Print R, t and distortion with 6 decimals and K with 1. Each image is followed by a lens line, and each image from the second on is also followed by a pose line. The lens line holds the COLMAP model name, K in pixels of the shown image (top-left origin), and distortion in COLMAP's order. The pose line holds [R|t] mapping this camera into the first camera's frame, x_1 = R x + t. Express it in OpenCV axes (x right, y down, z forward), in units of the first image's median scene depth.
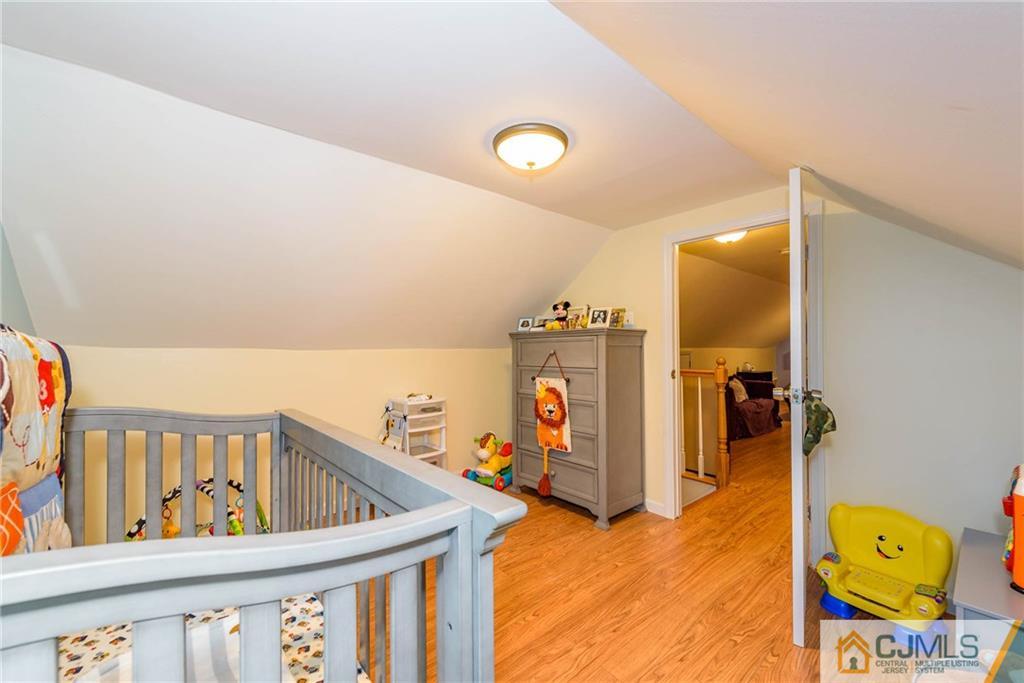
lens RADIAL K [[401.9, 0, 507.6], [0, 401.9, 347.0], [0, 0, 1]] dist [0.007889, -0.002049]
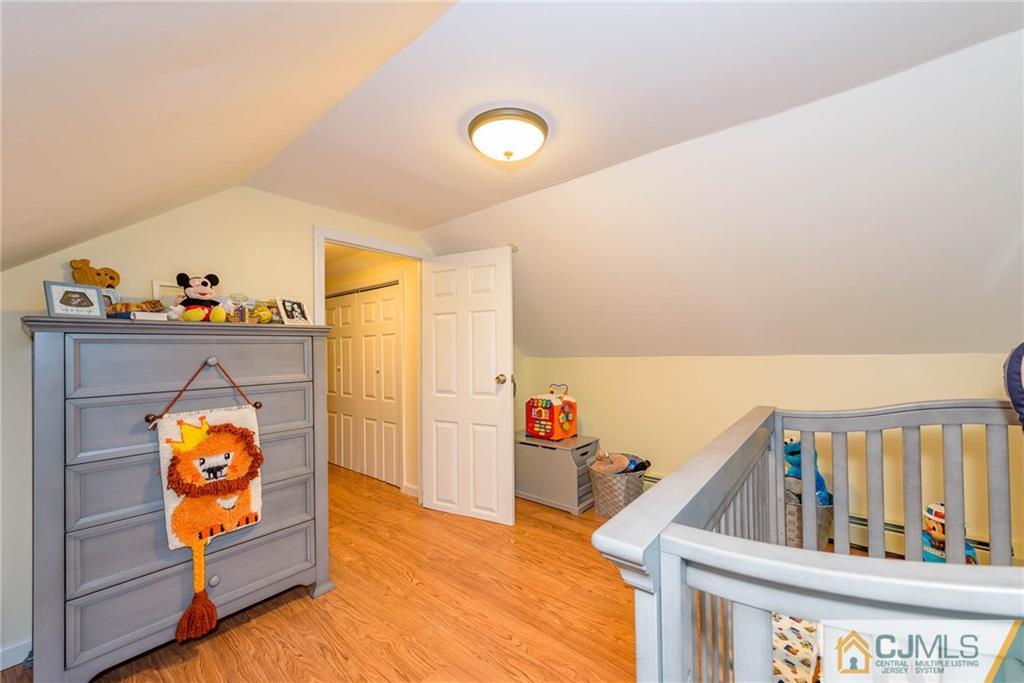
lens RADIAL K [[401.9, 0, 514.8], [0, 401.9, 348.4], [0, 0, 1]] dist [0.007889, -0.002049]
pose [[-0.182729, 0.014662, 0.983054, -0.530662], [0.012971, 0.999838, -0.012501, 0.007128], [-0.983078, 0.010467, -0.182889, 0.715761]]
